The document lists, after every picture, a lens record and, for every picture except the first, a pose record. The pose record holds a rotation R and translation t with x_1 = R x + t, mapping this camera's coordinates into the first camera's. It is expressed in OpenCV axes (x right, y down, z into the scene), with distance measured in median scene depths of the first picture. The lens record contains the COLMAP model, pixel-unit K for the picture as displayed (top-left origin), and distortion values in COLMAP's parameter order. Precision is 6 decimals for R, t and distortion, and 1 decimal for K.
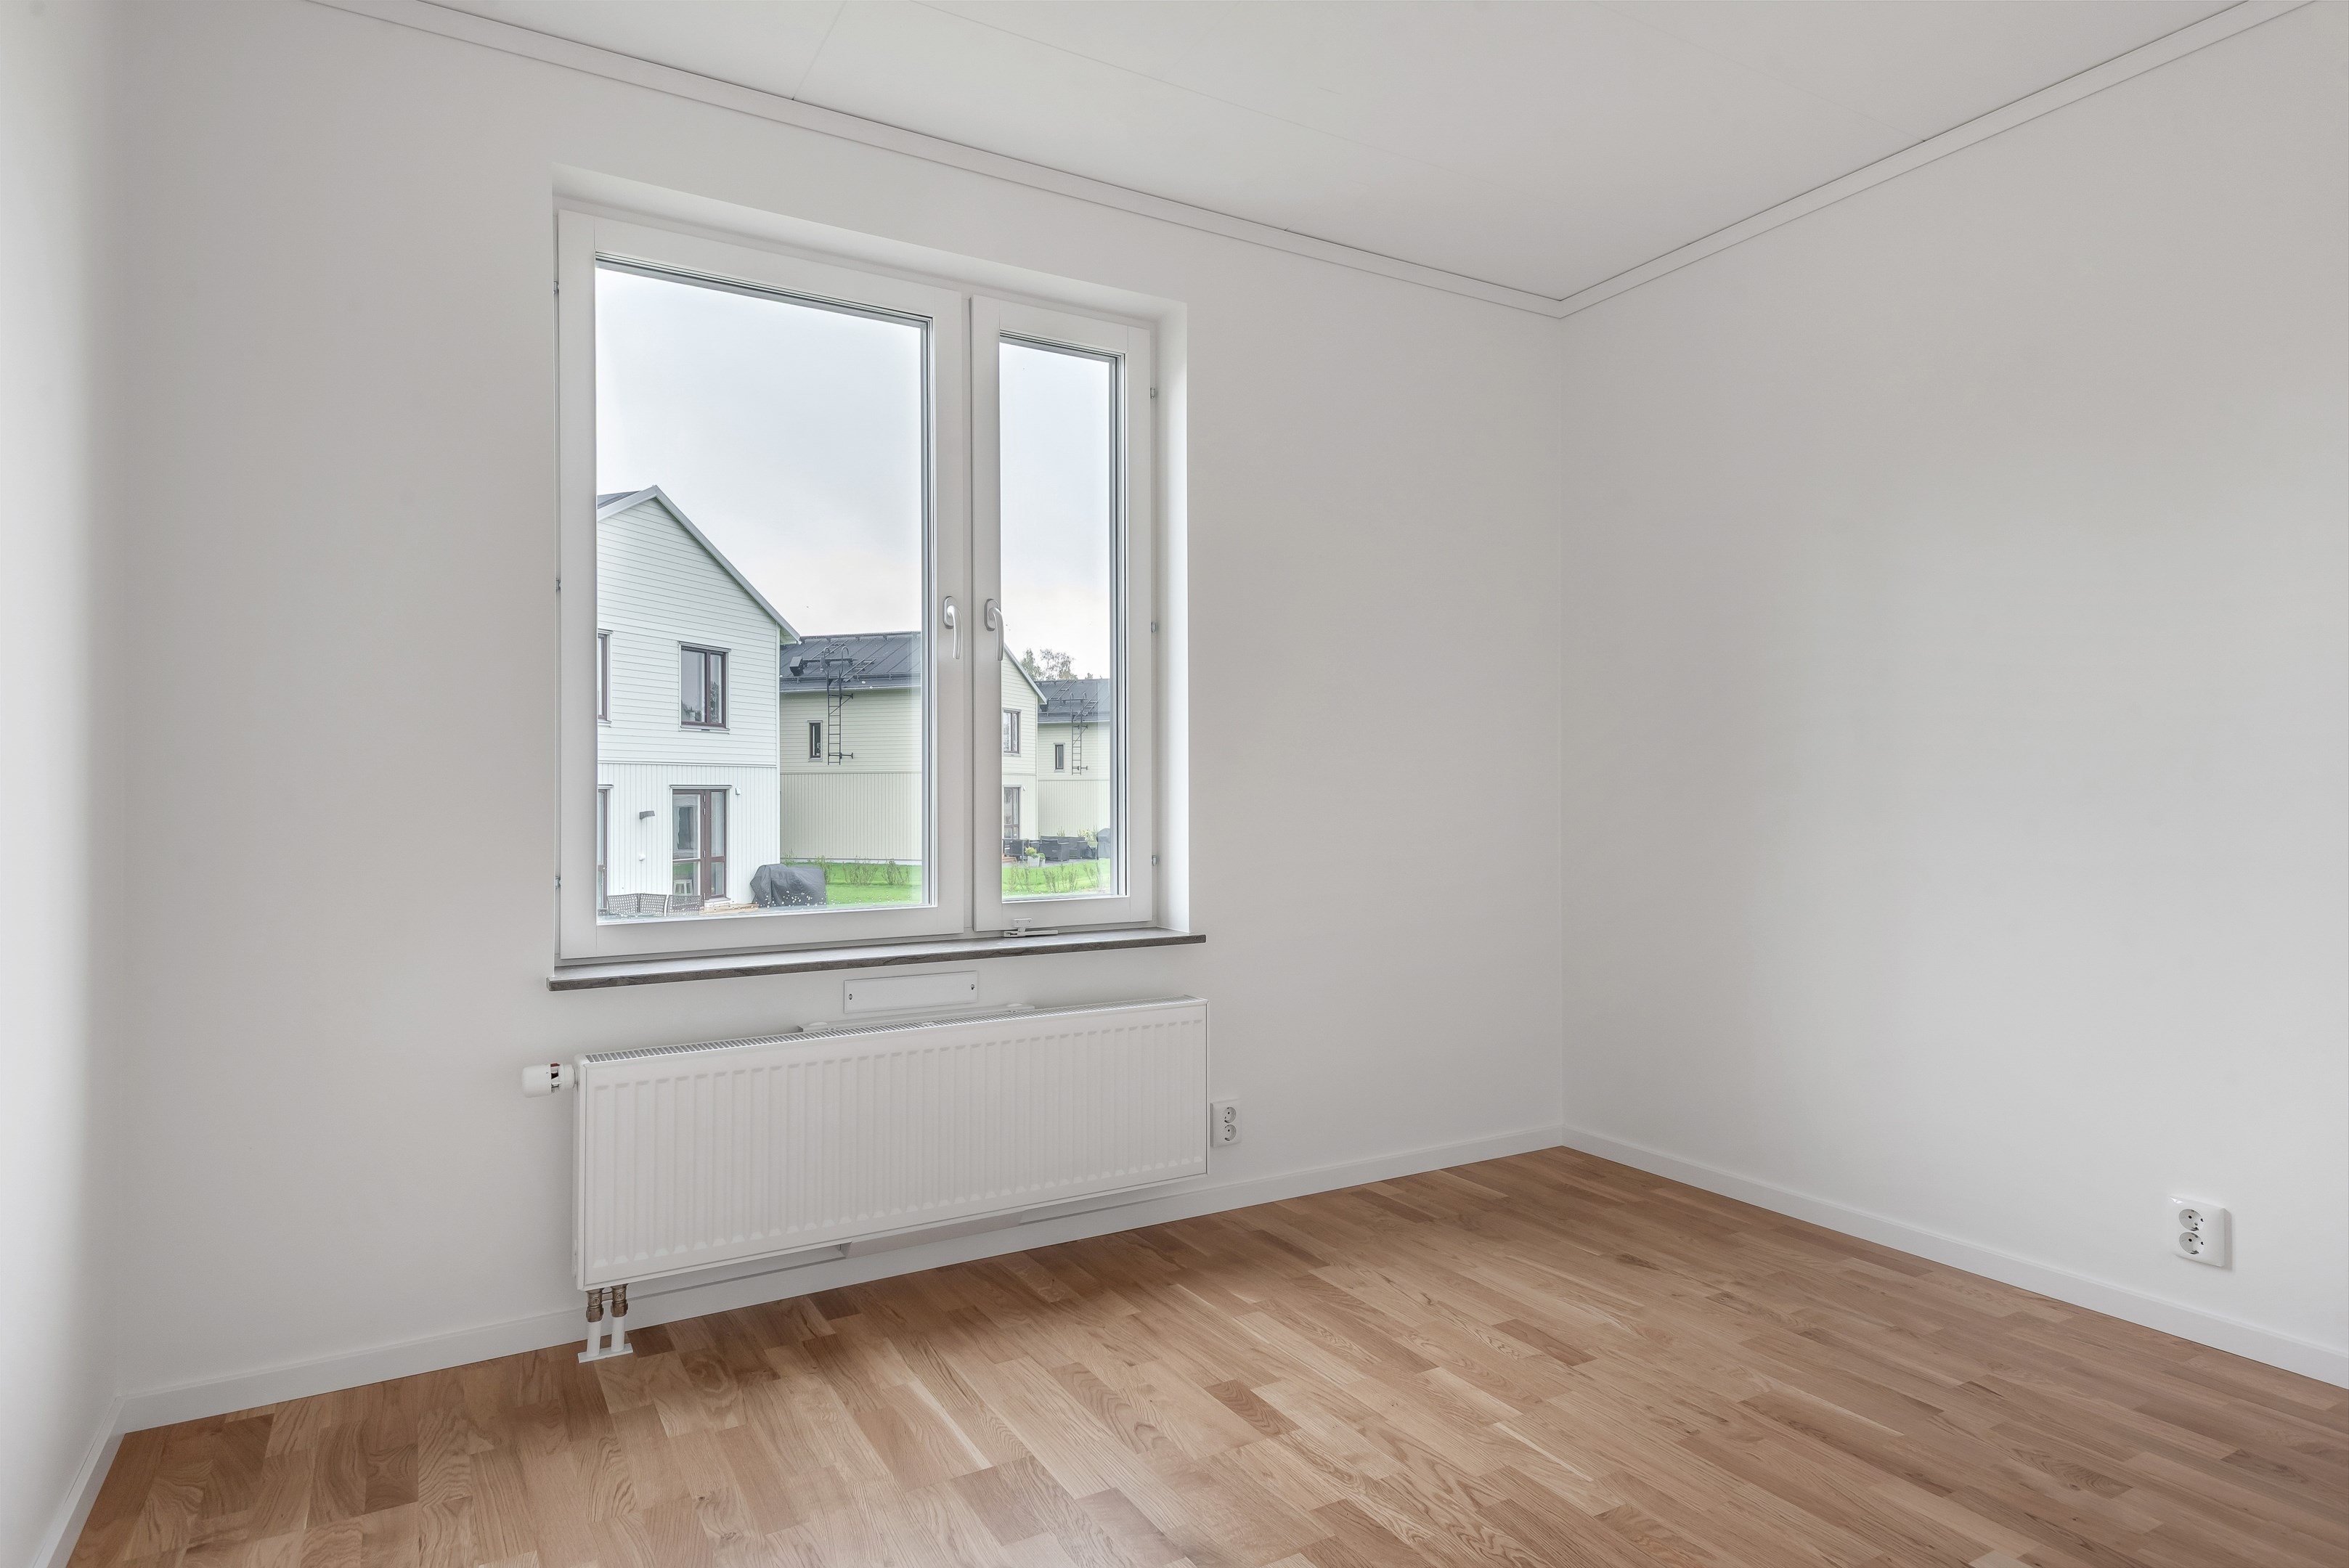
lens RADIAL K [[1392.1, 0, 1173.0], [0, 1392.1, 778.7], [0, 0, 1]] dist [0.017723, -0.002413]
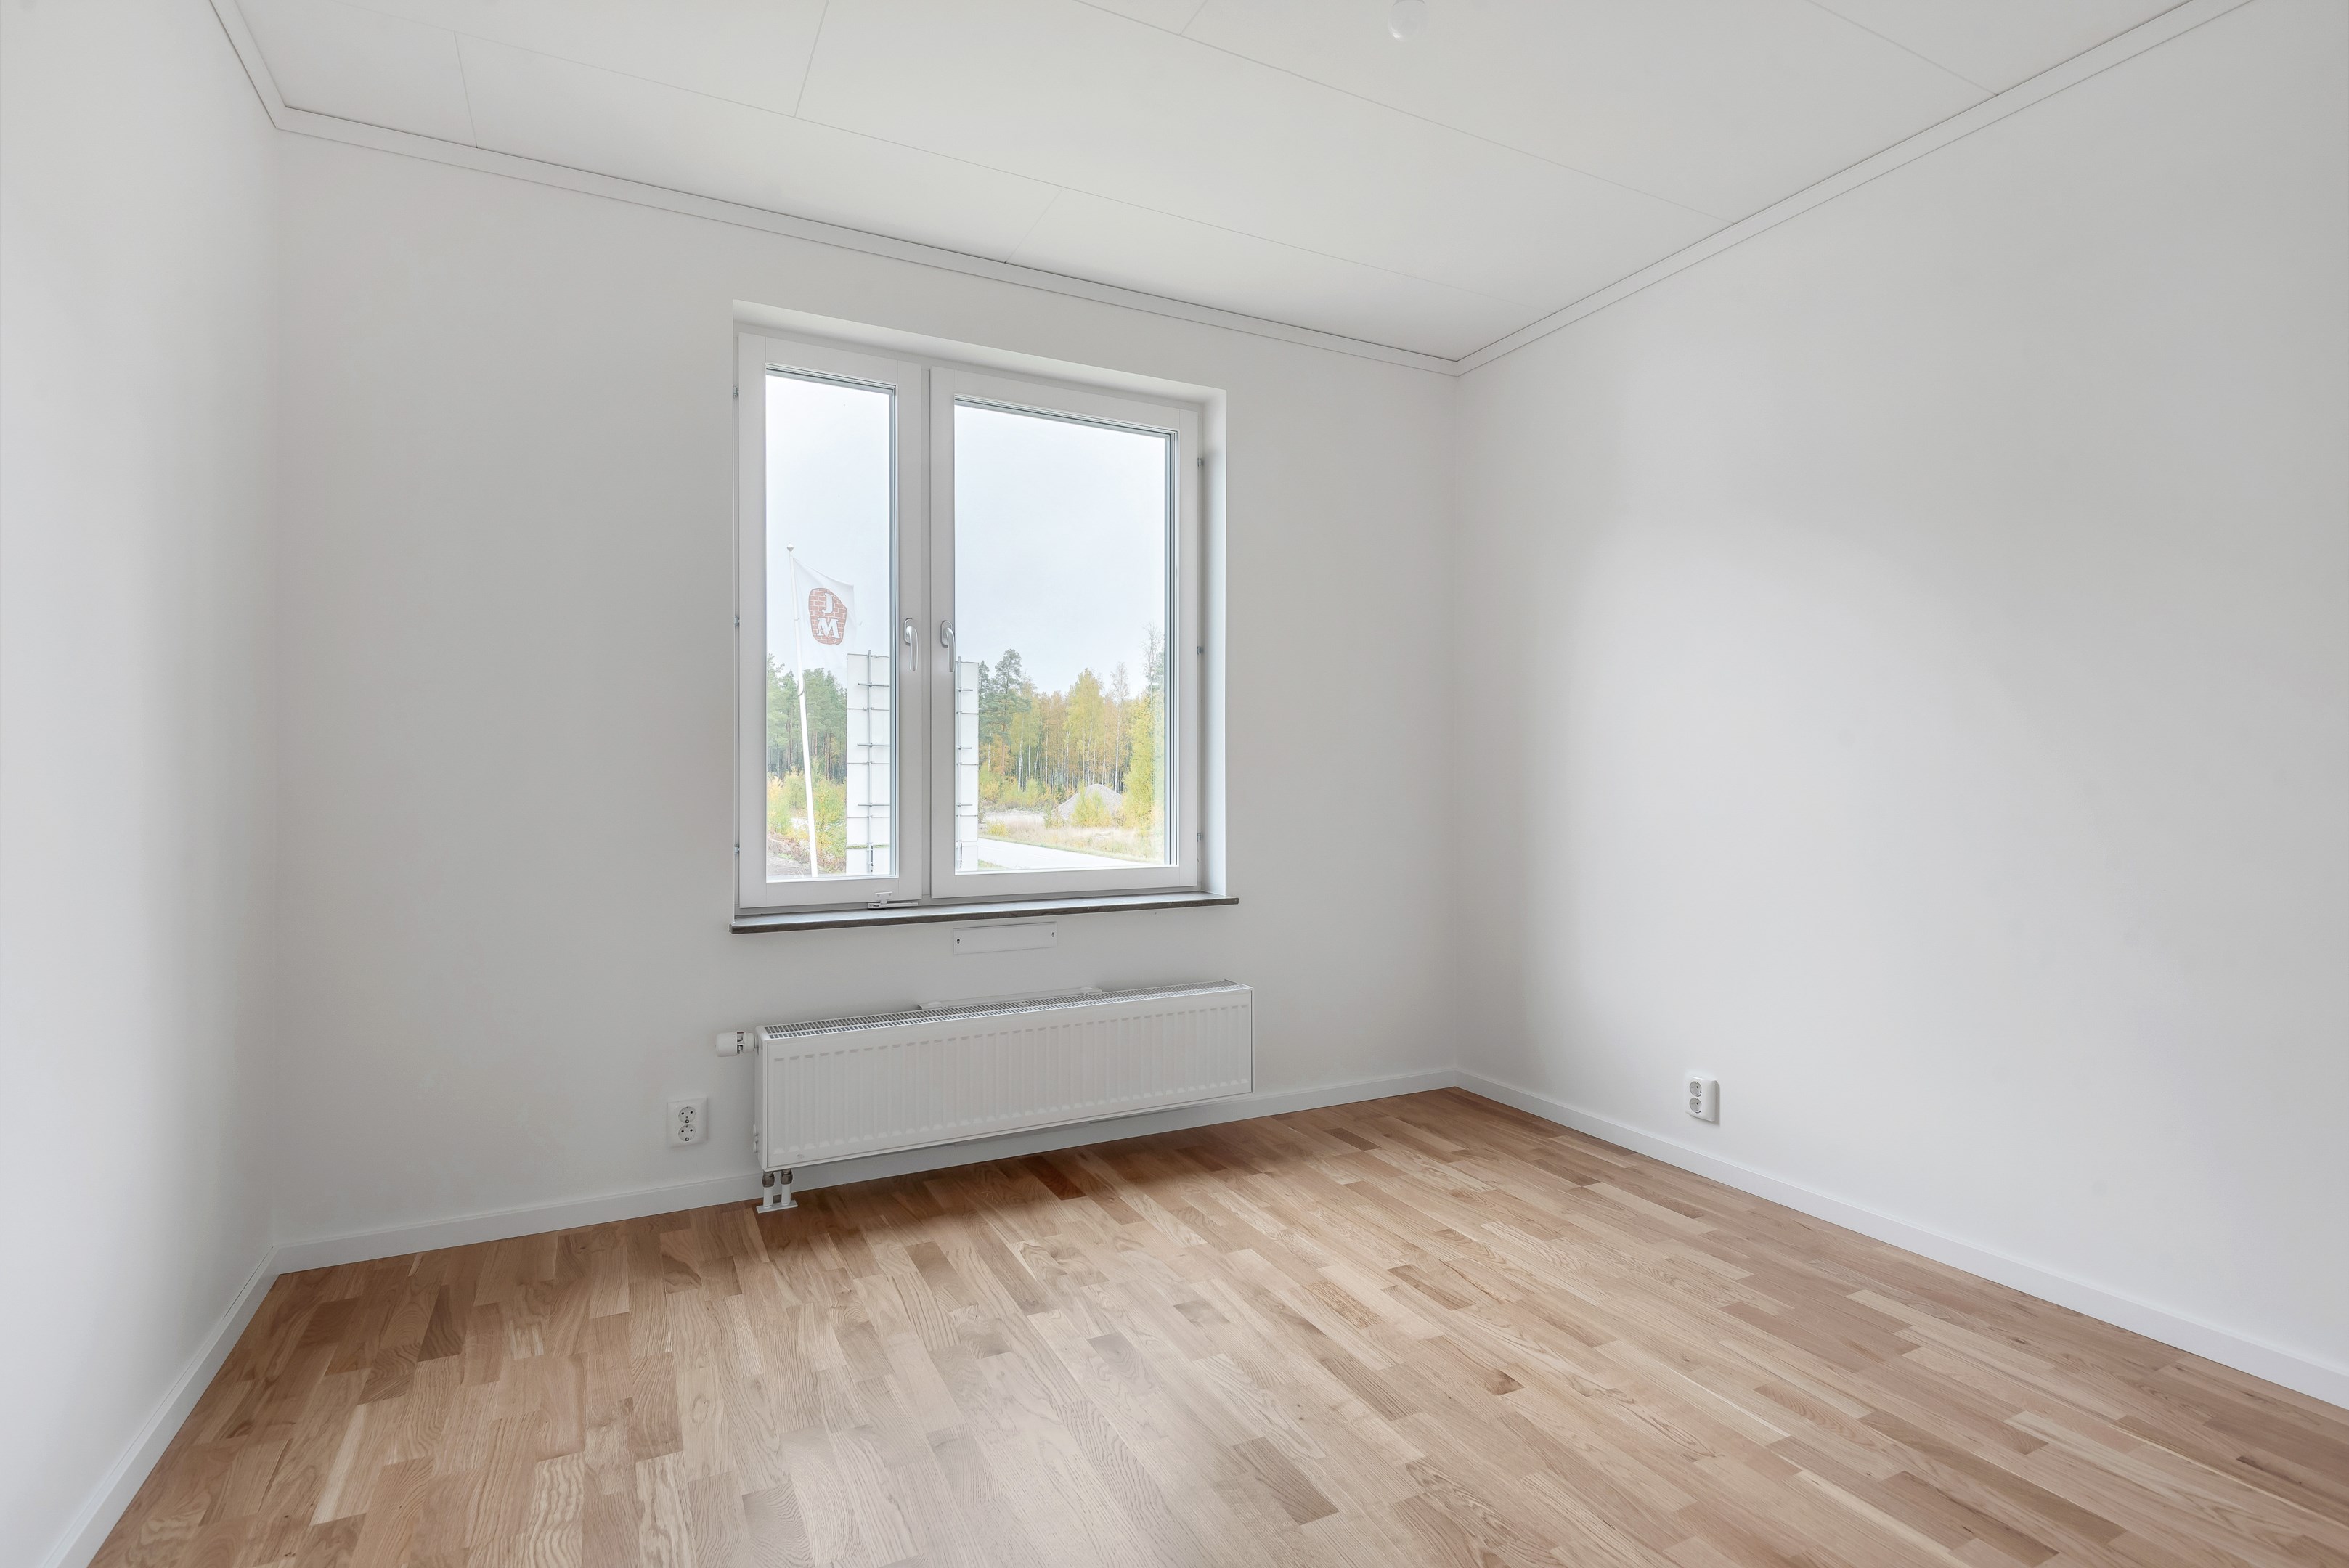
lens RADIAL K [[1085.1, 0, 1175.5], [0, 1085.1, 787.0], [0, 0, 1]] dist [-0.020174, 0.000254]
pose [[0.996172, 0.004892, -0.087273, 0.053857], [-0.003676, 0.999894, 0.014095, -0.000171], [0.087333, -0.013720, 0.996085, 0.033479]]
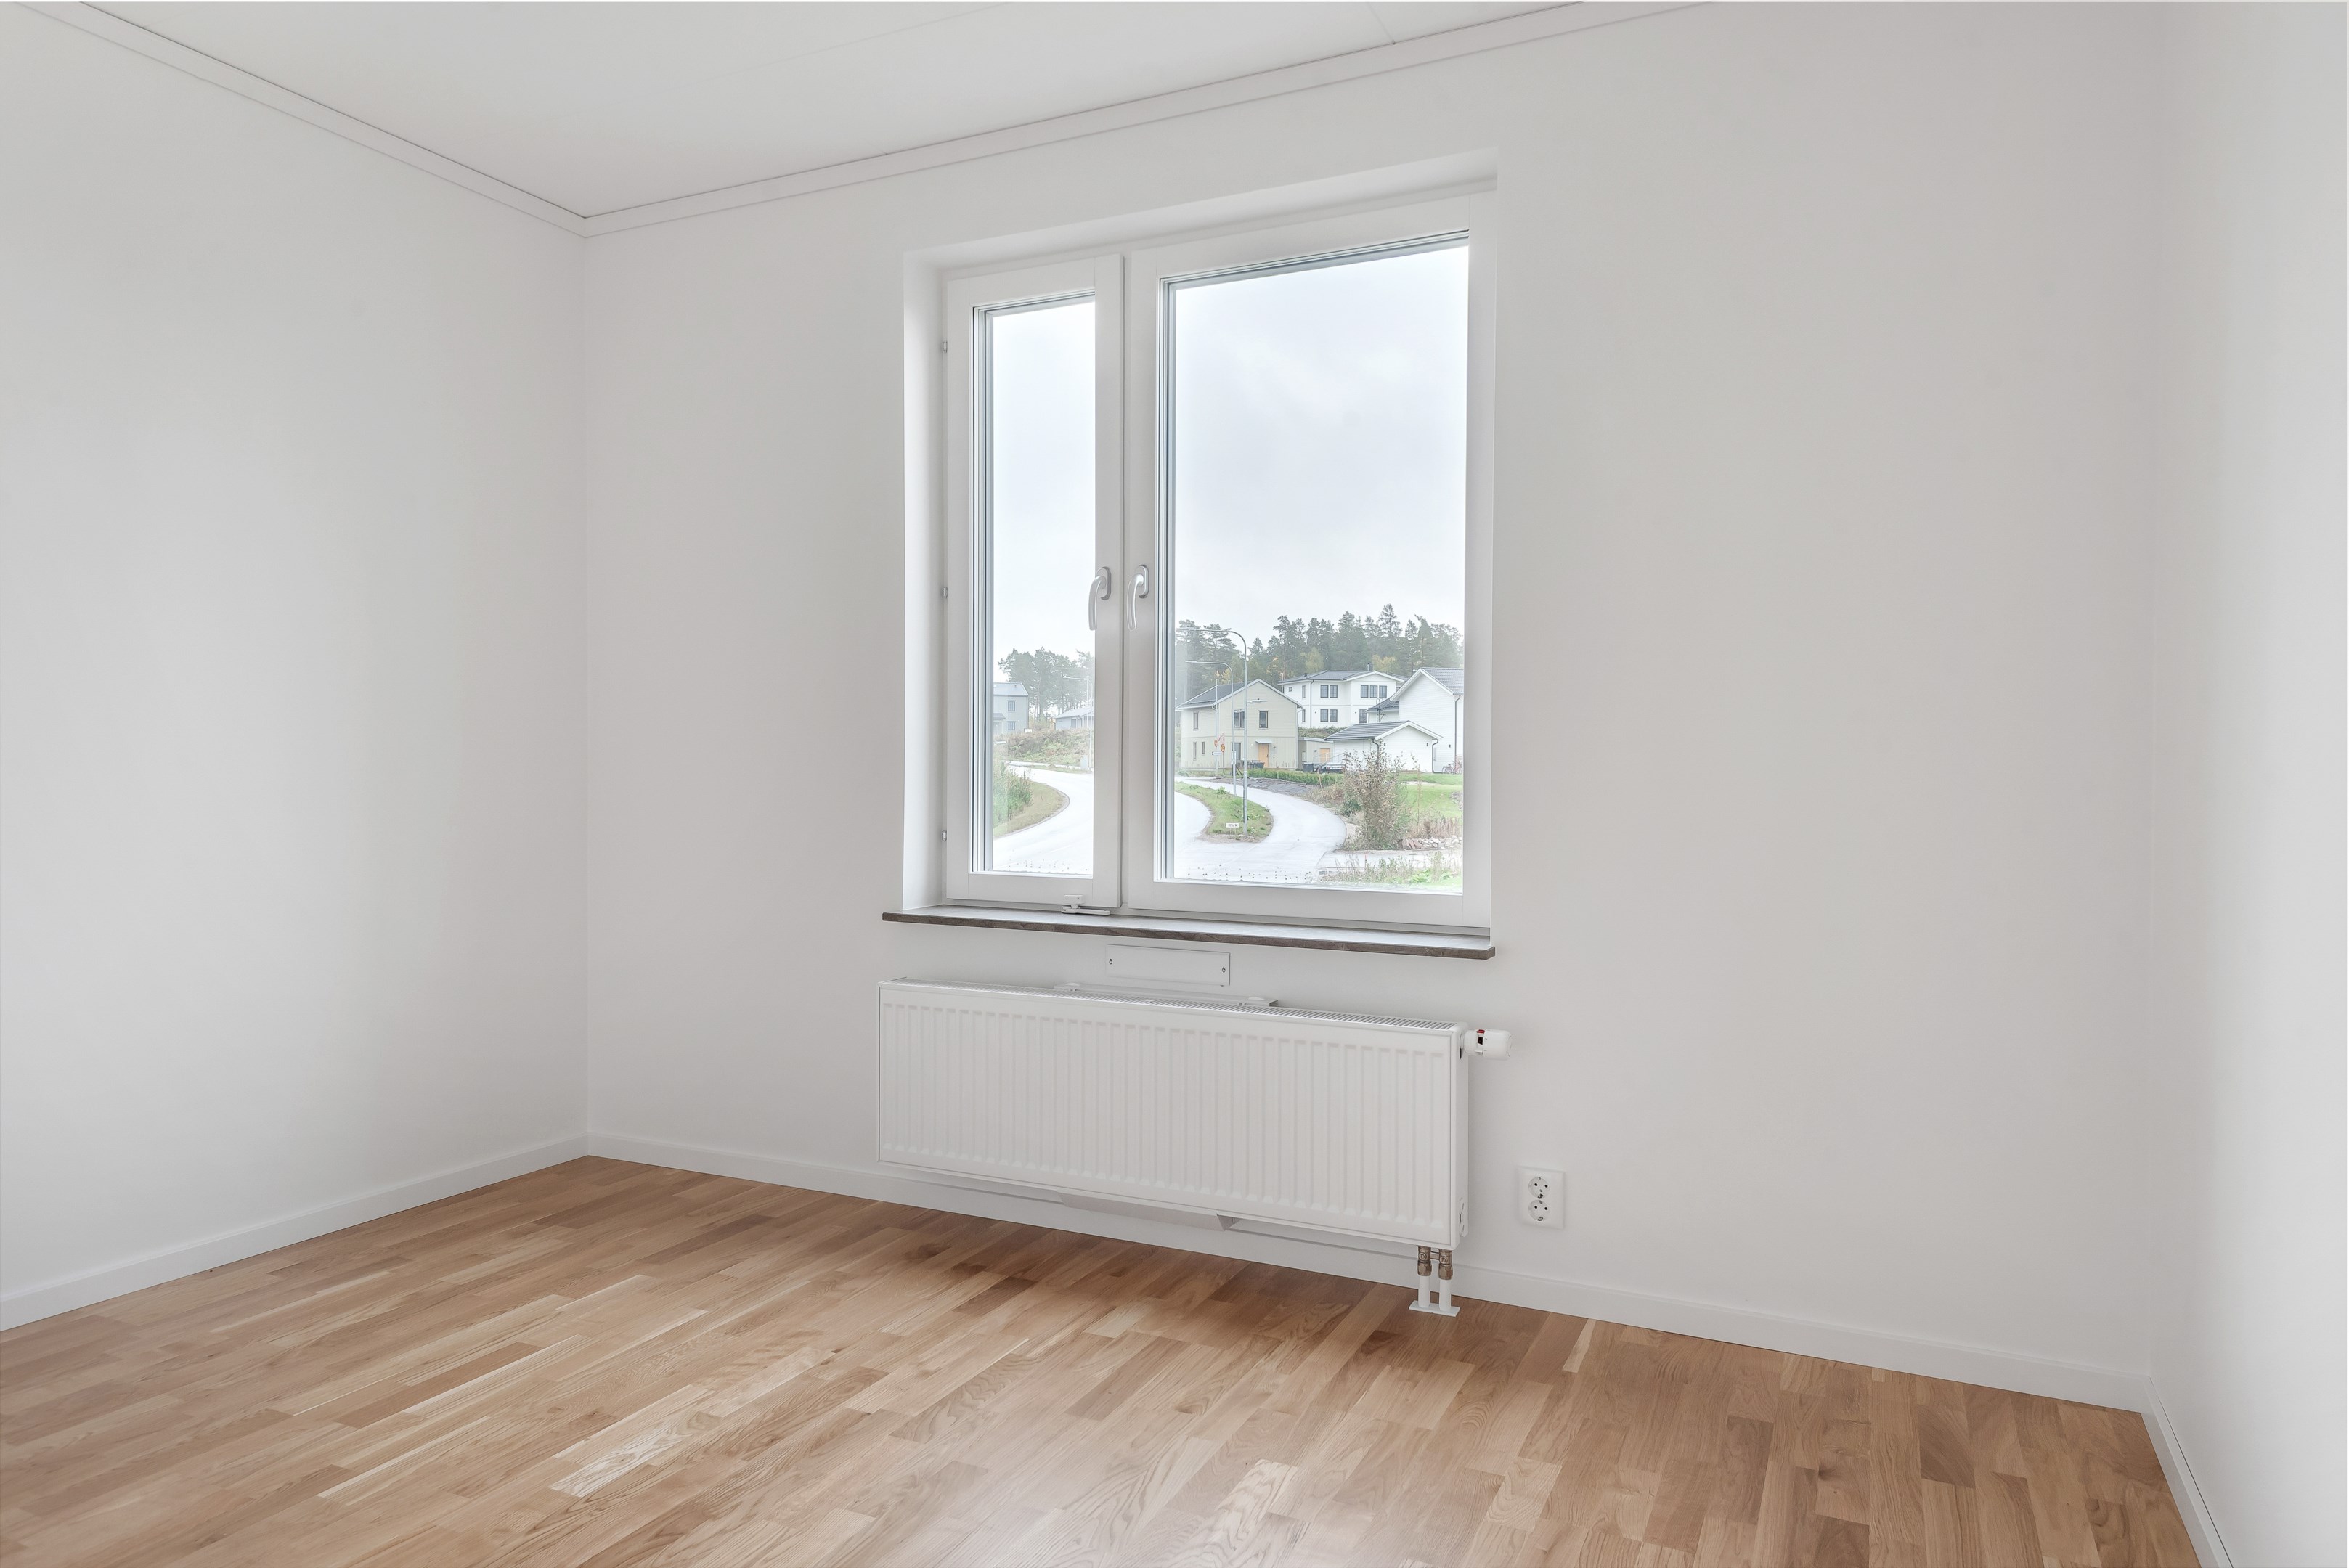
lens RADIAL K [[1478.7, 0, 1174.2], [0, 1478.7, 780.6], [0, 0, 1]] dist [-0.004900, -0.000558]
pose [[0.533277, 0.017398, -0.845762, 0.418225], [-0.003044, 0.999821, 0.018648, 0.000627], [0.845935, -0.007370, 0.533235, 0.265963]]
